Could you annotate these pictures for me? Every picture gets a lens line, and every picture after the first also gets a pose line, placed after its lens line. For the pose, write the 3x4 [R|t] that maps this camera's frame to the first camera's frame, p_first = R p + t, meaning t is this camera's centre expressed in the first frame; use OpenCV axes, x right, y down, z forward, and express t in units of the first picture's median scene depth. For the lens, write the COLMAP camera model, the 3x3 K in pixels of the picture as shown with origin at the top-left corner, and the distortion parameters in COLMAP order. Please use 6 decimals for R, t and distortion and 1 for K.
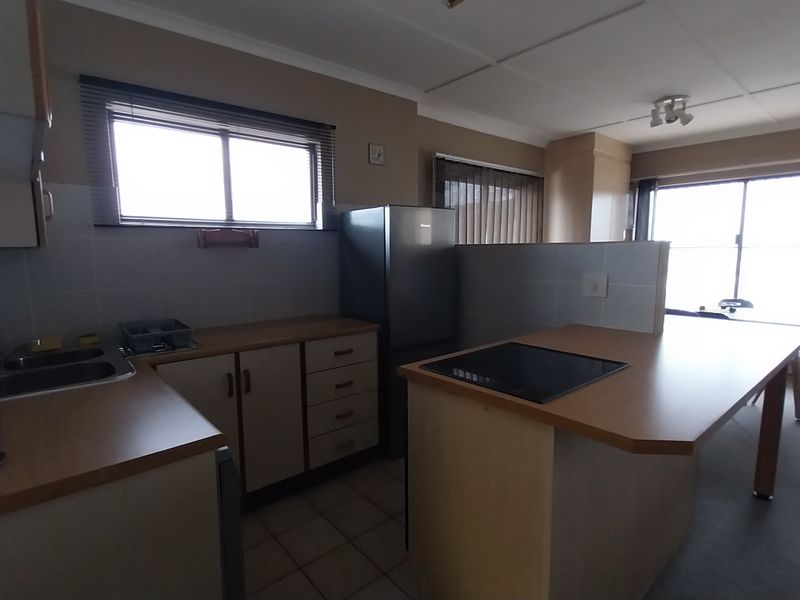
lens RADIAL K [[431.7, 0, 401.7], [0, 431.7, 299.7], [0, 0, 1]] dist [0.032506, 0.000695]
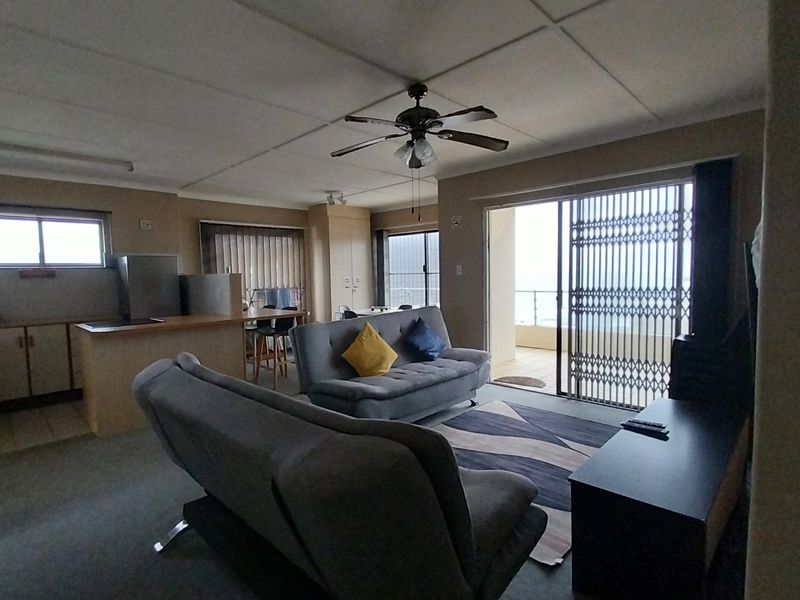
lens RADIAL K [[431.7, 0, 394.1], [0, 431.7, 302.6], [0, 0, 1]] dist [0.032506, 0.000695]
pose [[0.999500, -0.015534, 0.027543, 0.986071], [0.017019, 0.998369, -0.054501, 0.109434], [-0.026651, 0.054943, 0.998134, -0.873180]]
